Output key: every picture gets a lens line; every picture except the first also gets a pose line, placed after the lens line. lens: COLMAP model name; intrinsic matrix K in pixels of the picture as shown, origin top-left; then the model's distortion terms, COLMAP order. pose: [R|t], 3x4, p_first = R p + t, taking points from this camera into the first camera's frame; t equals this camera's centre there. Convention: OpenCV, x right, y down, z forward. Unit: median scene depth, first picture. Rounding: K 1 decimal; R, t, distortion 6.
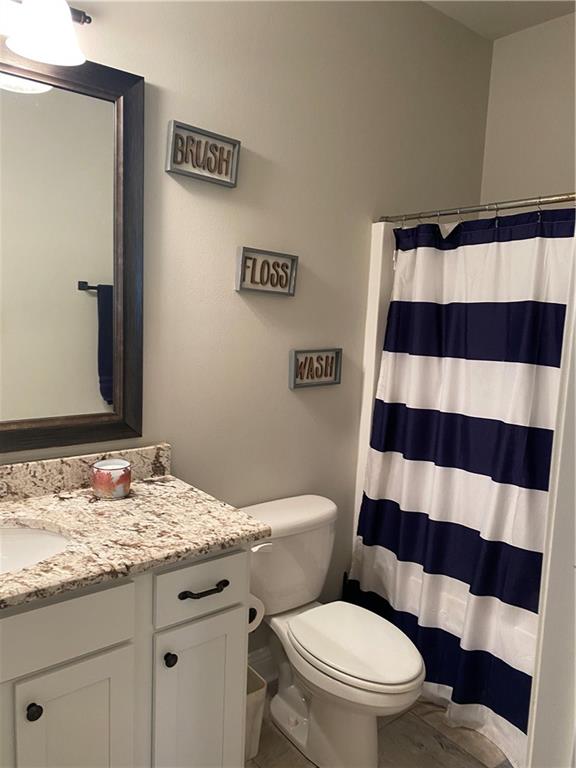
lens RADIAL K [[584.6, 0, 281.1], [0, 584.6, 385.4], [0, 0, 1]] dist [0.015840, 0.001641]
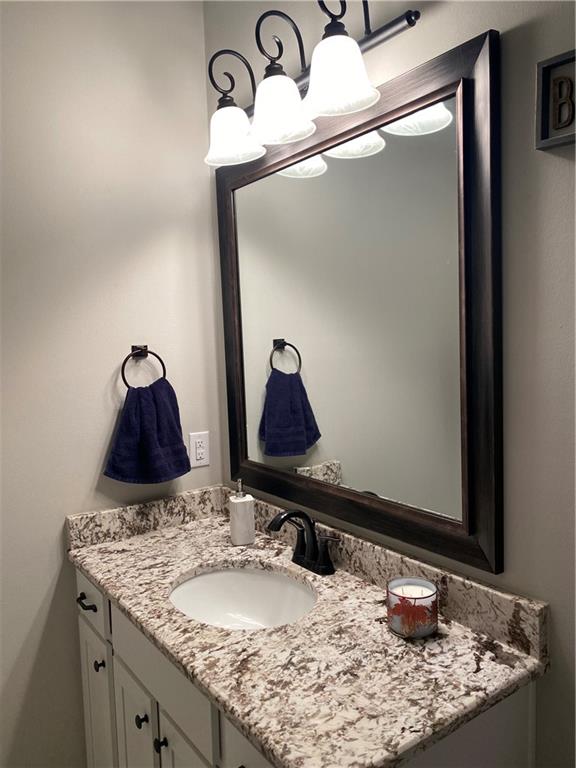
lens RADIAL K [[584.6, 0, 280.3], [0, 584.6, 384.0], [0, 0, 1]] dist [0.015840, 0.001641]
pose [[-0.064401, 0.045631, -0.996880, 0.490149], [-0.092171, 0.994412, 0.051472, -0.157137], [0.993658, 0.095199, -0.059836, 0.912946]]
